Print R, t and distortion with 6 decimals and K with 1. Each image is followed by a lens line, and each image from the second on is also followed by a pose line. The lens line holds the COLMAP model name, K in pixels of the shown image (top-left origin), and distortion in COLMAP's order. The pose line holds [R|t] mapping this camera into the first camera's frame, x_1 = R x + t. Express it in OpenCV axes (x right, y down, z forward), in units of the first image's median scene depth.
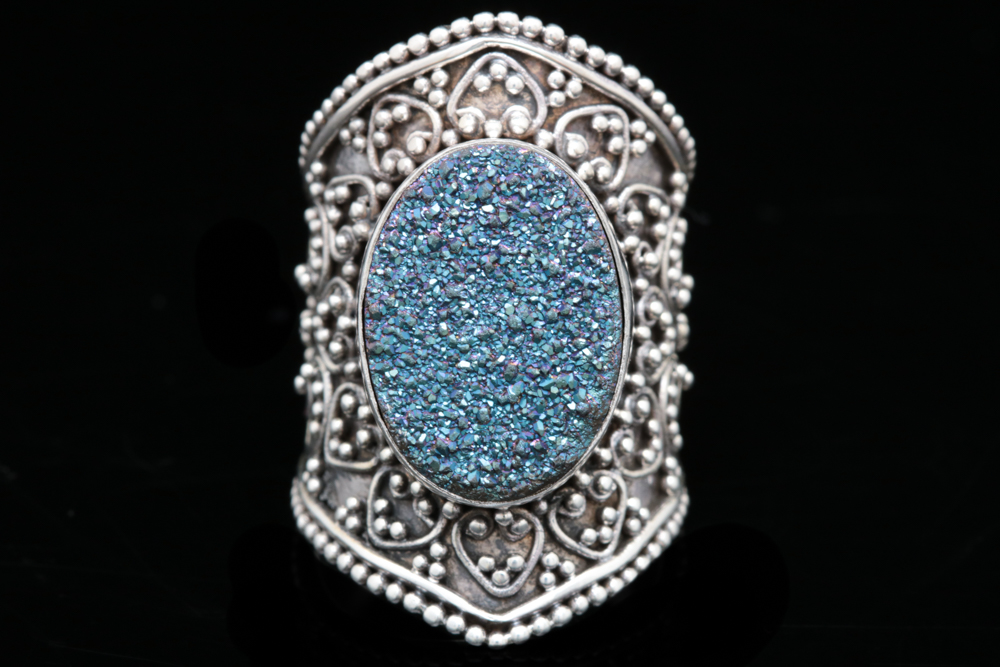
lens RADIAL K [[7373.2, 0, 497.0], [0, 7373.2, 332.1], [0, 0, 1]] dist [1.254308, 0.000000]
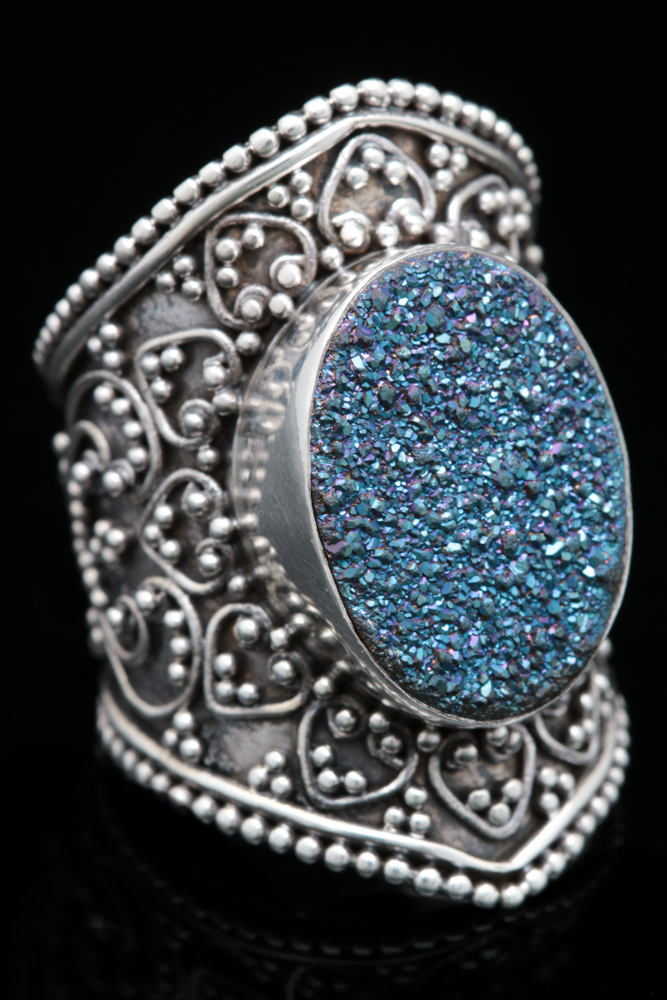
lens RADIAL K [[7373.2, 0, 339.1], [0, 7373.2, 501.5], [0, 0, 1]] dist [1.254308, 0.000000]
pose [[0.889531, -0.200390, 0.410582, -0.320001], [0.184533, 0.979698, 0.078360, -0.060789], [-0.417949, 0.006063, 0.908450, 0.315688]]
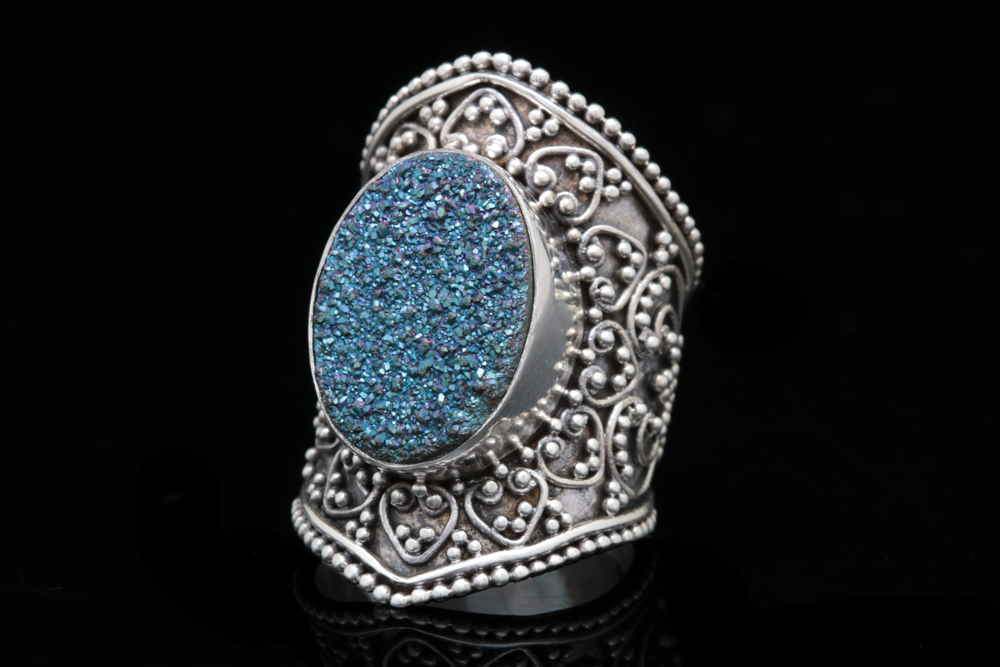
lens RADIAL K [[7373.2, 0, 500.5], [0, 7373.2, 333.3], [0, 0, 1]] dist [1.254308, 0.000000]
pose [[0.923947, 0.091212, -0.371486, 0.420782], [-0.166303, 0.970355, -0.175368, 0.194230], [0.344478, 0.223810, 0.911726, -0.011264]]
